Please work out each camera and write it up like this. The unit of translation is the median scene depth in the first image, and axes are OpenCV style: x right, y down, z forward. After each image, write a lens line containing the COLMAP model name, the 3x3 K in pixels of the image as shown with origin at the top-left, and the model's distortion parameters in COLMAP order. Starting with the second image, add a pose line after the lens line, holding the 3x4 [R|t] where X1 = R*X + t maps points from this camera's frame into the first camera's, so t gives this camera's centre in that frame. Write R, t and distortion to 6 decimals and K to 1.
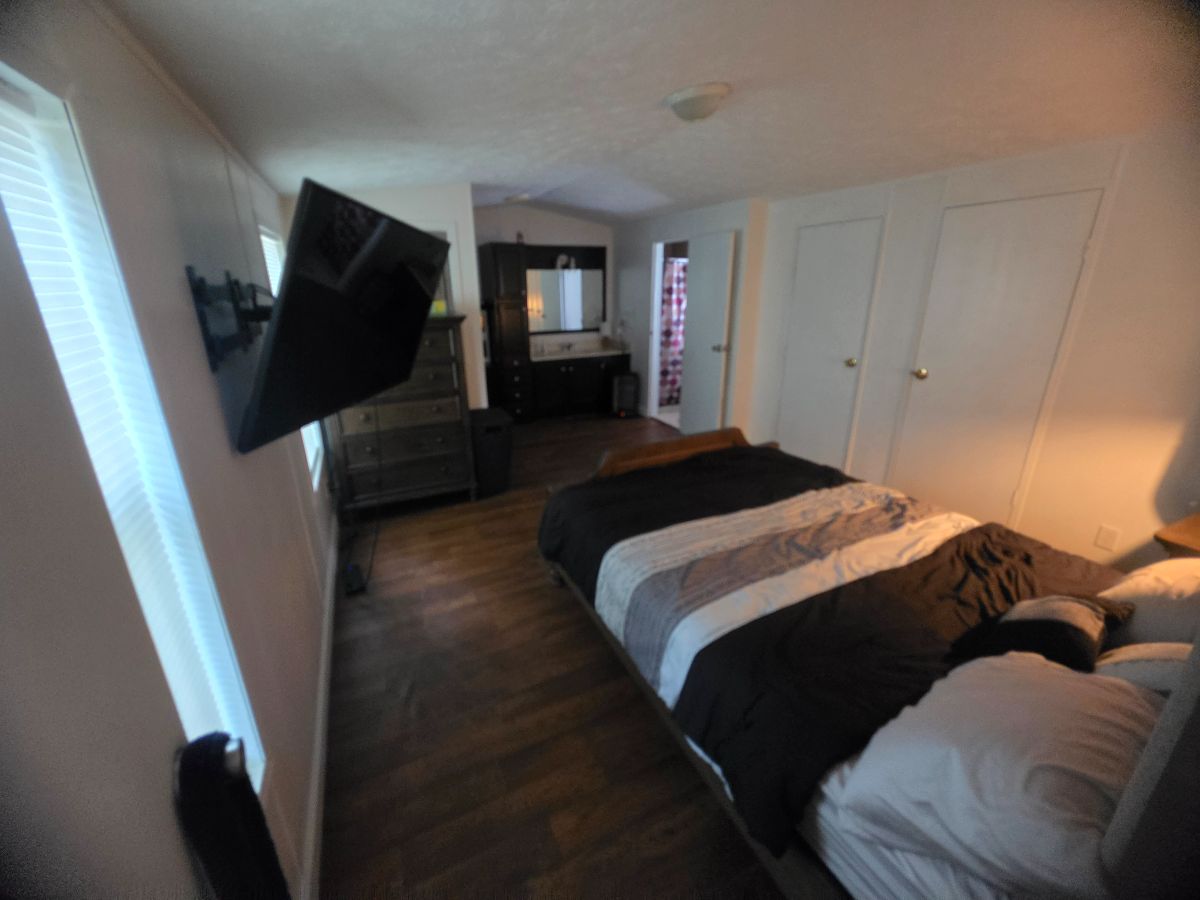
lens RADIAL K [[489.0, 0, 594.9], [0, 489.0, 445.7], [0, 0, 1]] dist [-0.005549, 0.002272]
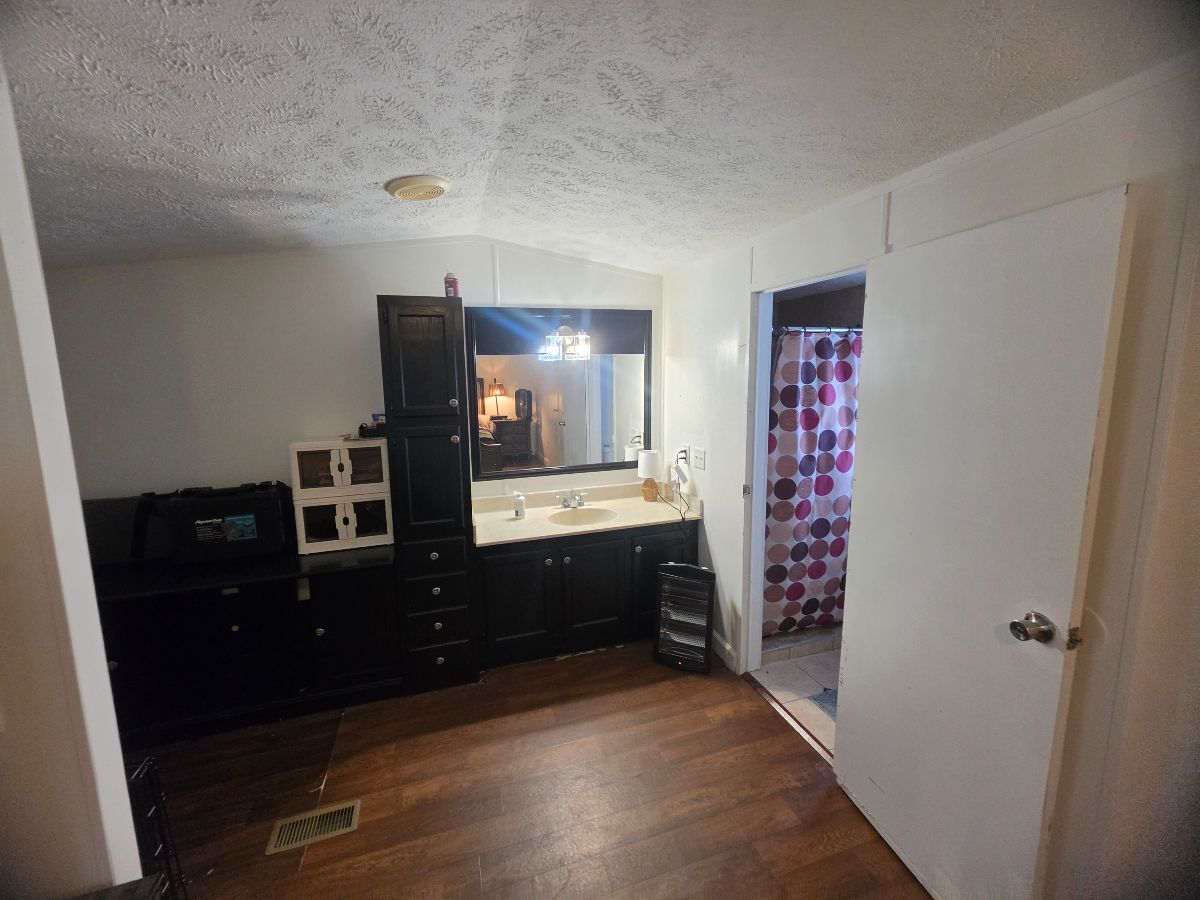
lens RADIAL K [[489.0, 0, 599.1], [0, 489.0, 444.6], [0, 0, 1]] dist [-0.005549, 0.002272]
pose [[0.990868, 0.012593, -0.134250, 0.071260], [-0.034906, 0.985645, -0.165185, -0.317530], [0.130242, 0.168362, 0.977083, 0.902335]]
